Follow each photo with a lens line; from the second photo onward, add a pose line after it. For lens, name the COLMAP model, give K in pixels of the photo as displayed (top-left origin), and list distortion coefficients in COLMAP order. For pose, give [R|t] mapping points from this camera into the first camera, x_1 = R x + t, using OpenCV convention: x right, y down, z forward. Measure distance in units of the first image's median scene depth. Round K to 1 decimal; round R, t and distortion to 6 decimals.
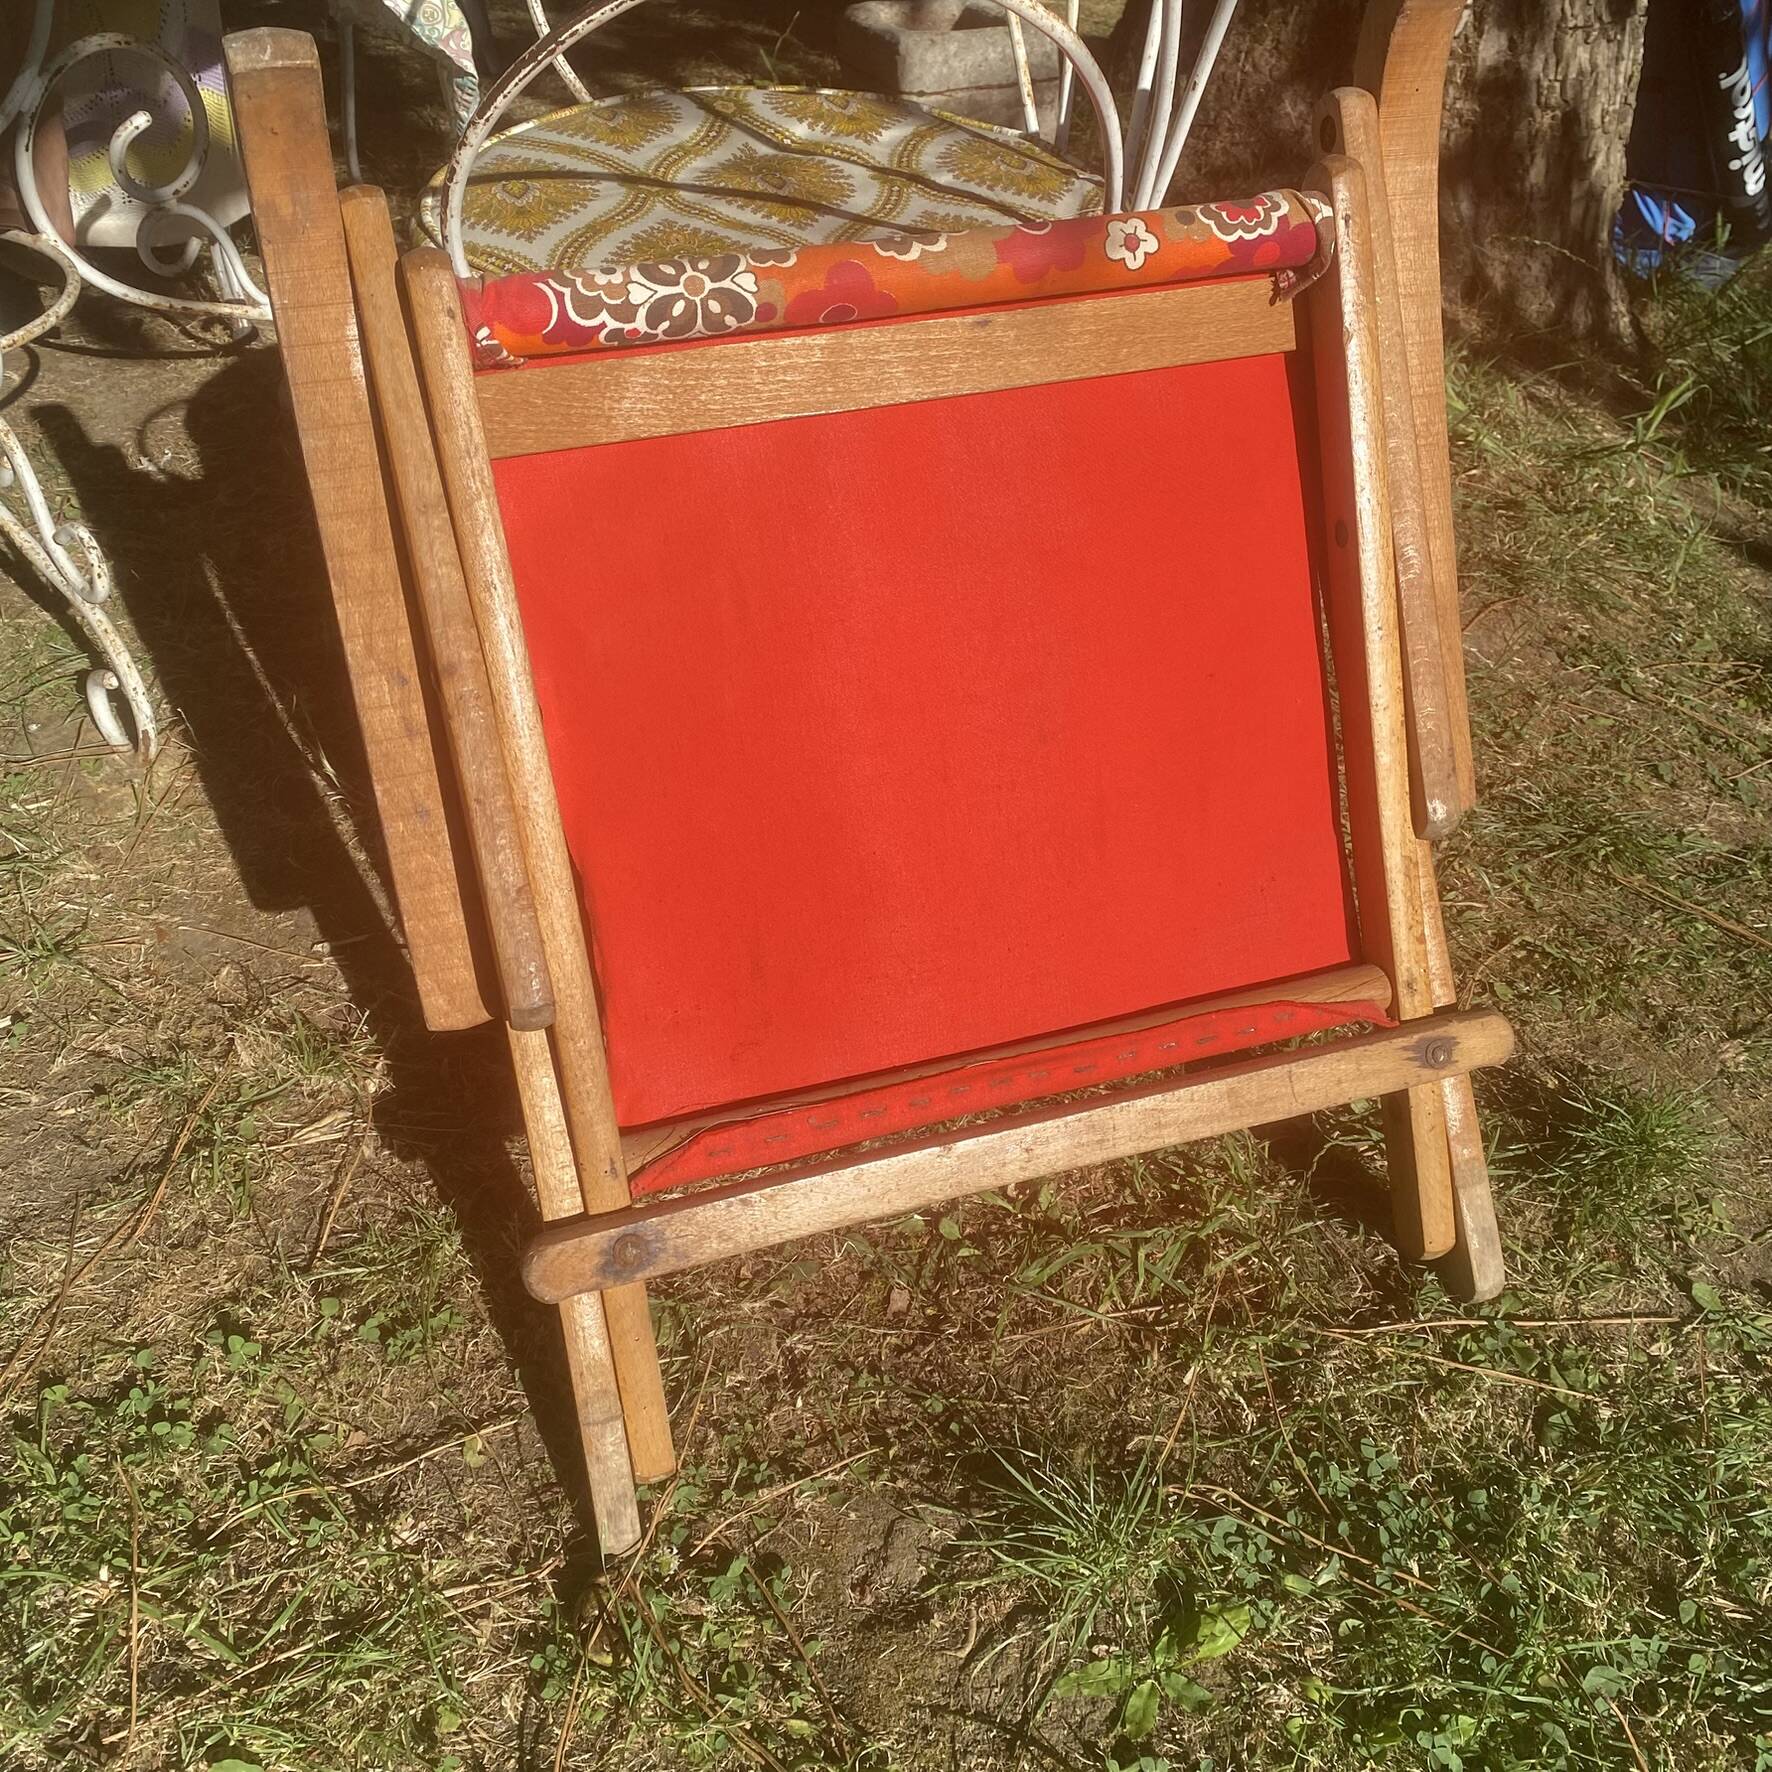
lens RADIAL K [[1795.9, 0, 895.4], [0, 1795.9, 893.5], [0, 0, 1]] dist [0.025098, 0.000000]
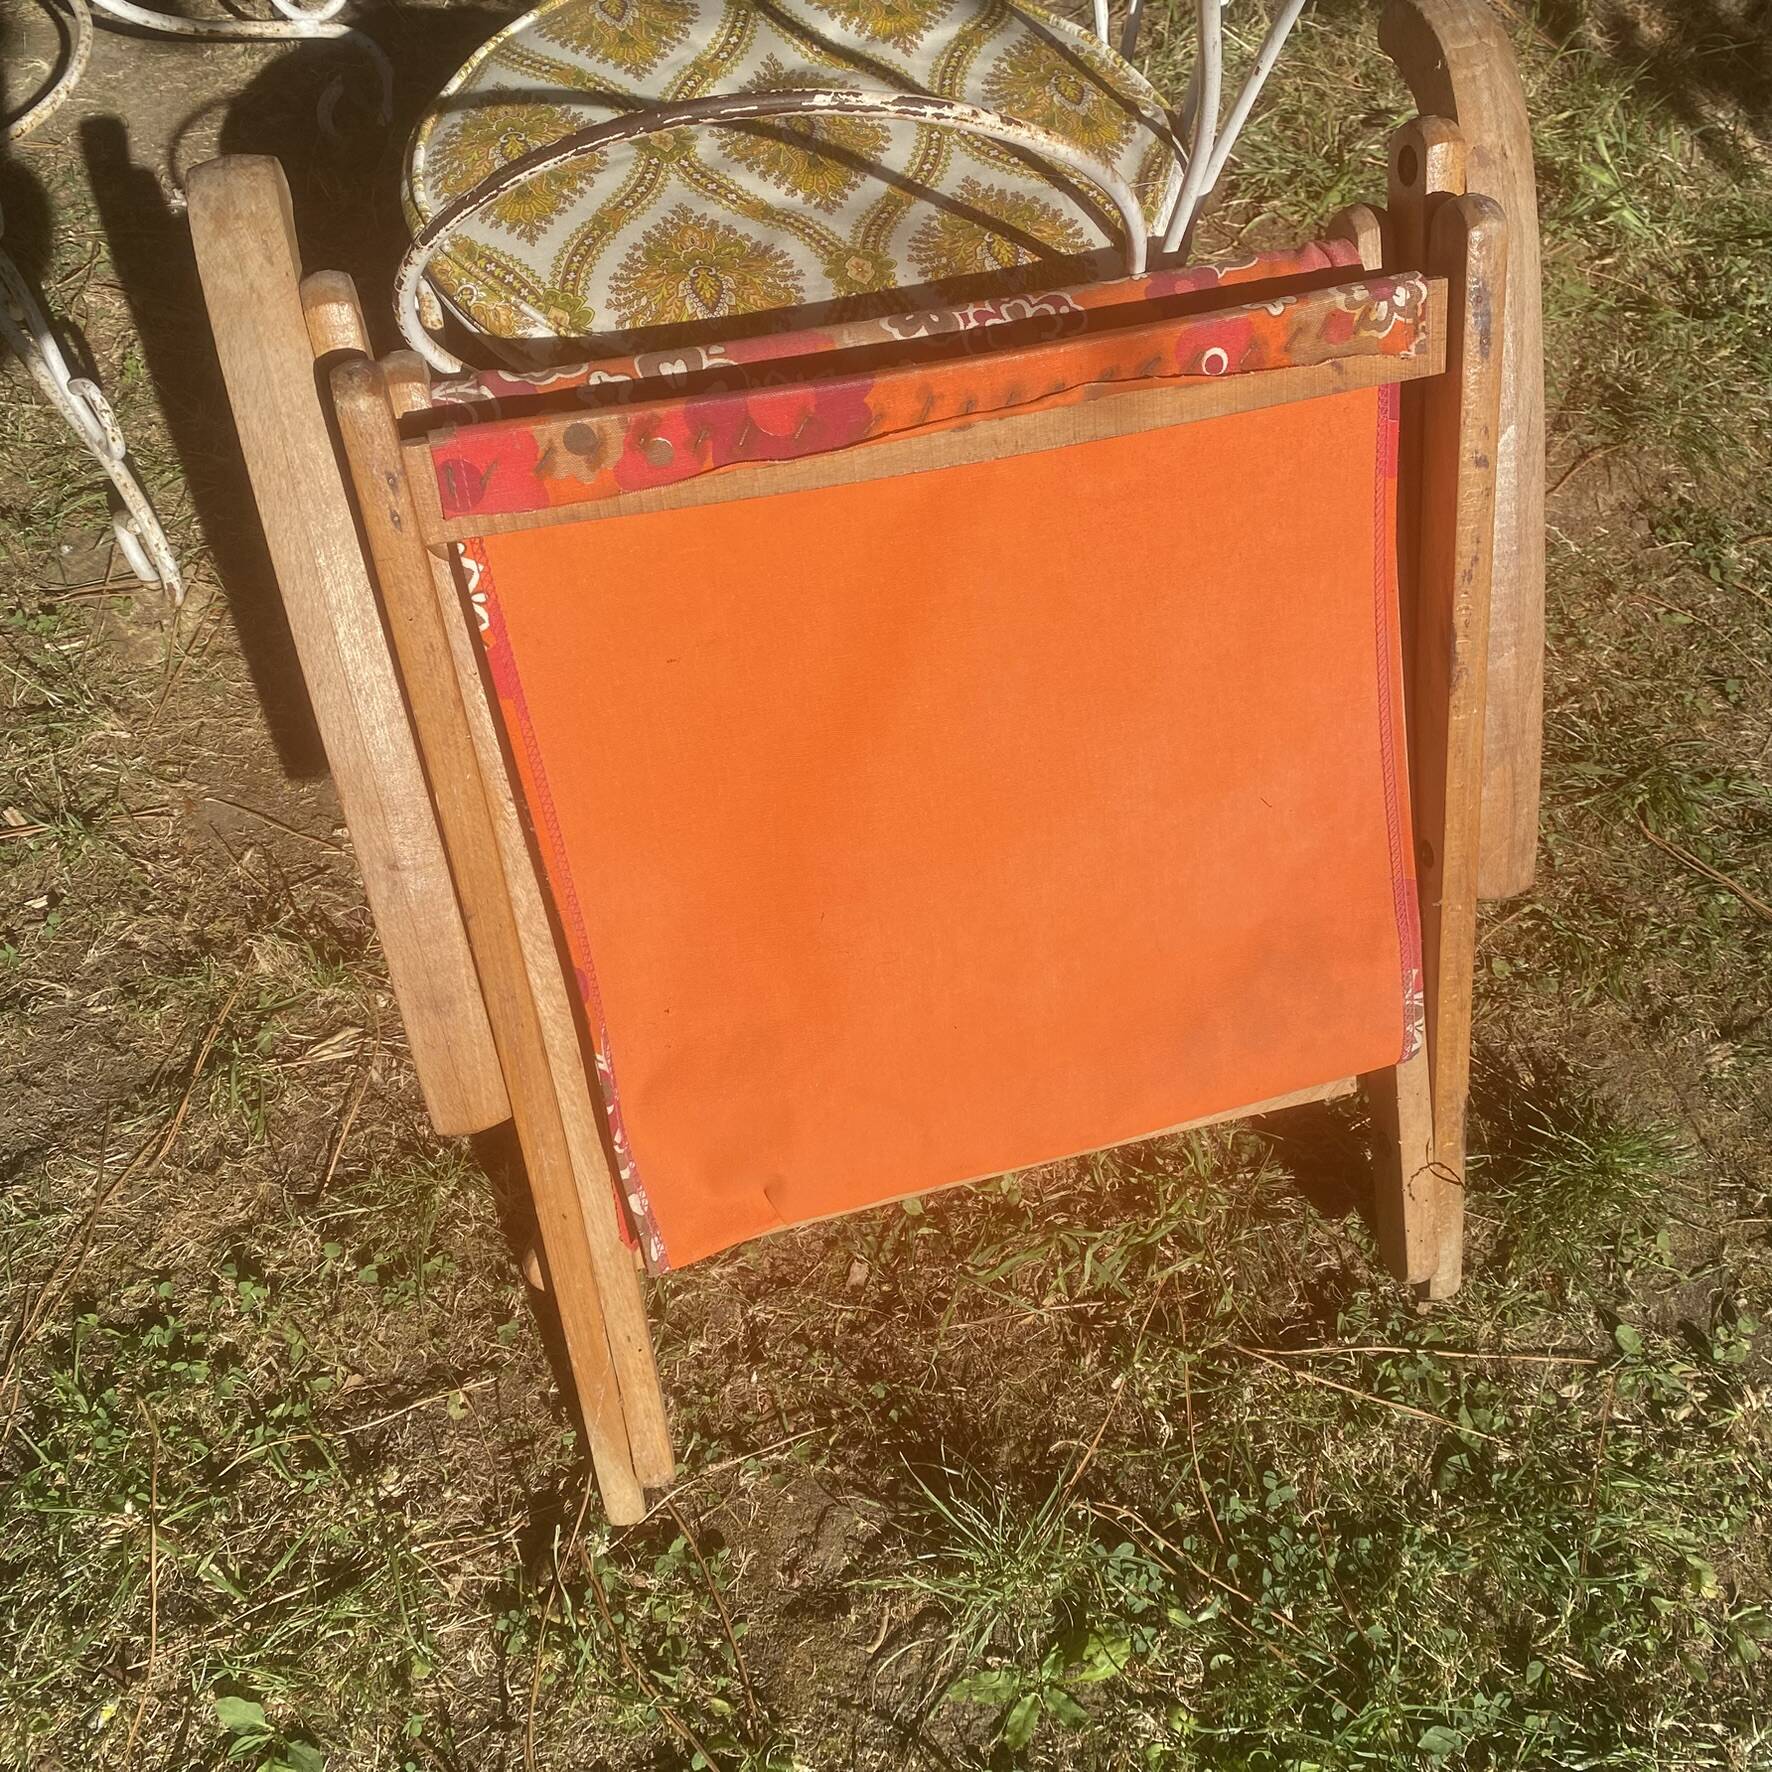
lens RADIAL K [[1795.9, 0, 879.7], [0, 1795.9, 893.3], [0, 0, 1]] dist [0.025098, 0.000000]
pose [[0.995644, 0.075288, -0.055004, 0.059296], [-0.058645, 0.964275, 0.258330, -0.281186], [0.072488, -0.253979, 0.964490, 0.029936]]
